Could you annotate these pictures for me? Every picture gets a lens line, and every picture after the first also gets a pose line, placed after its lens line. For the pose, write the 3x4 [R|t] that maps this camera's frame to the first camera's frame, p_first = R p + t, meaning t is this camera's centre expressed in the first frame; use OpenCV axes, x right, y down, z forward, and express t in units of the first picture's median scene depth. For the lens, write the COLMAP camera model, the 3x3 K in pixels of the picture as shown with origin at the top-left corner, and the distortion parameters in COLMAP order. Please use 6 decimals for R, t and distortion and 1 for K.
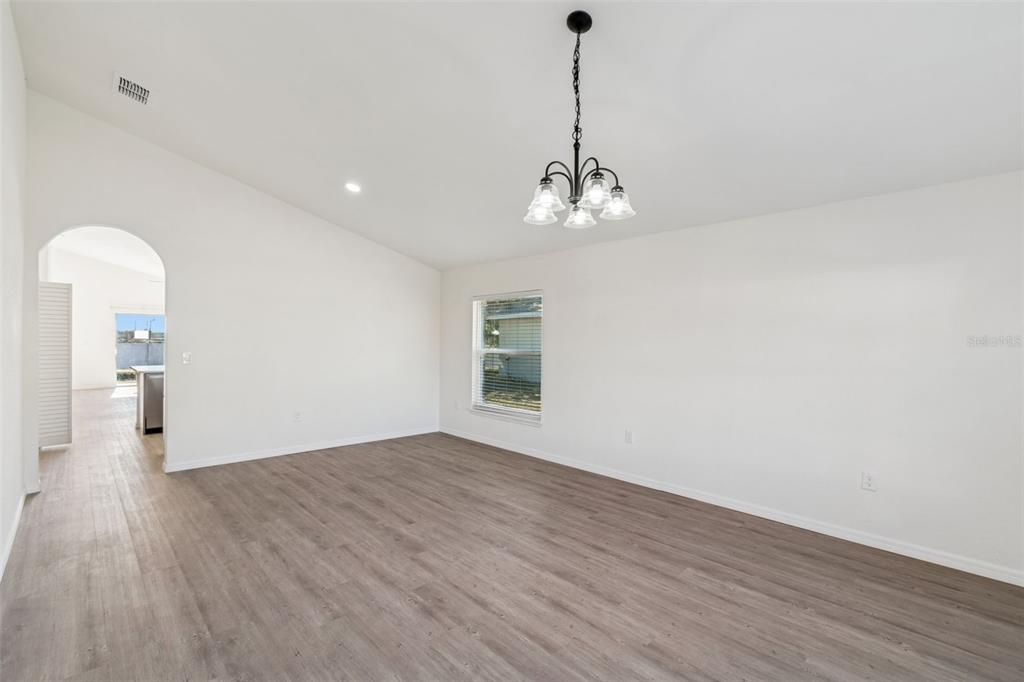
lens RADIAL K [[454.0, 0, 505.7], [0, 454.0, 343.1], [0, 0, 1]] dist [0.001749, -0.002009]
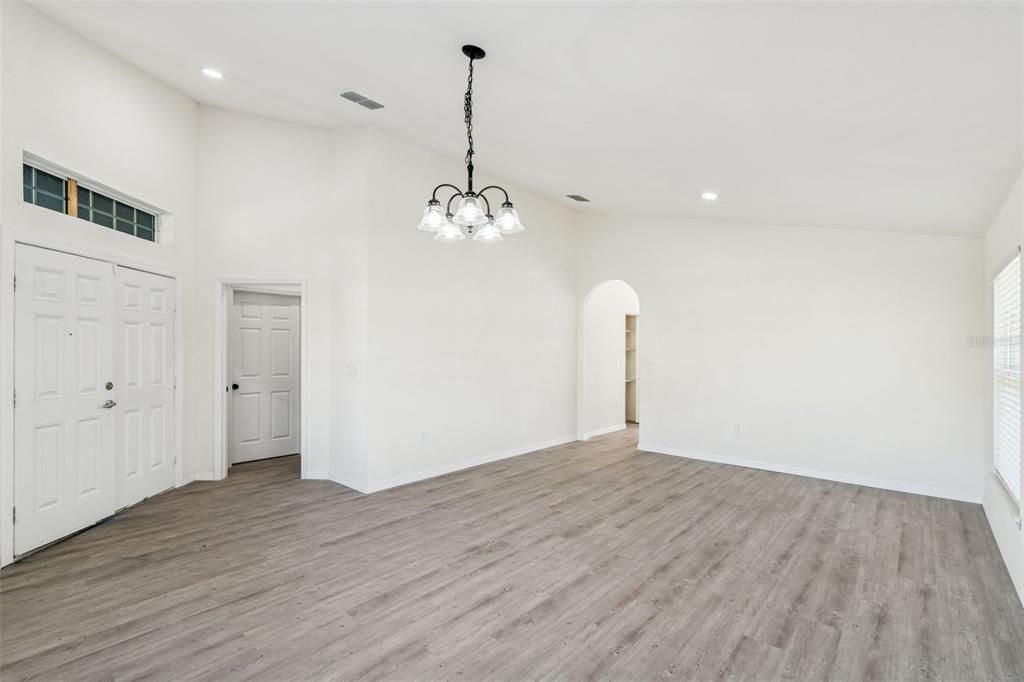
lens RADIAL K [[454.0, 0, 507.6], [0, 454.0, 346.7], [0, 0, 1]] dist [0.001749, -0.002009]
pose [[0.093408, -0.021426, -0.995397, 0.835079], [-0.009308, 0.999706, -0.022392, 0.010886], [0.995584, 0.011357, 0.093181, 0.669702]]
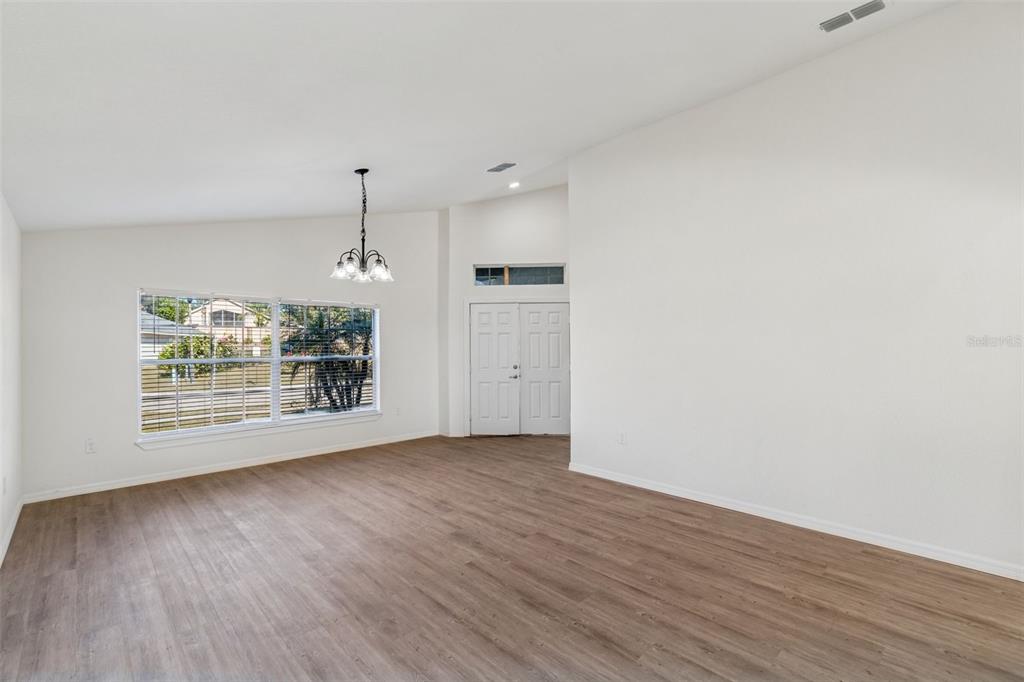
lens RADIAL K [[454.0, 0, 517.2], [0, 454.0, 344.8], [0, 0, 1]] dist [0.001749, -0.002009]
pose [[-0.999639, -0.009202, -0.025247, -0.280951], [-0.009184, 0.999957, -0.000814, -0.012400], [0.025253, -0.000582, -0.999681, 1.915610]]
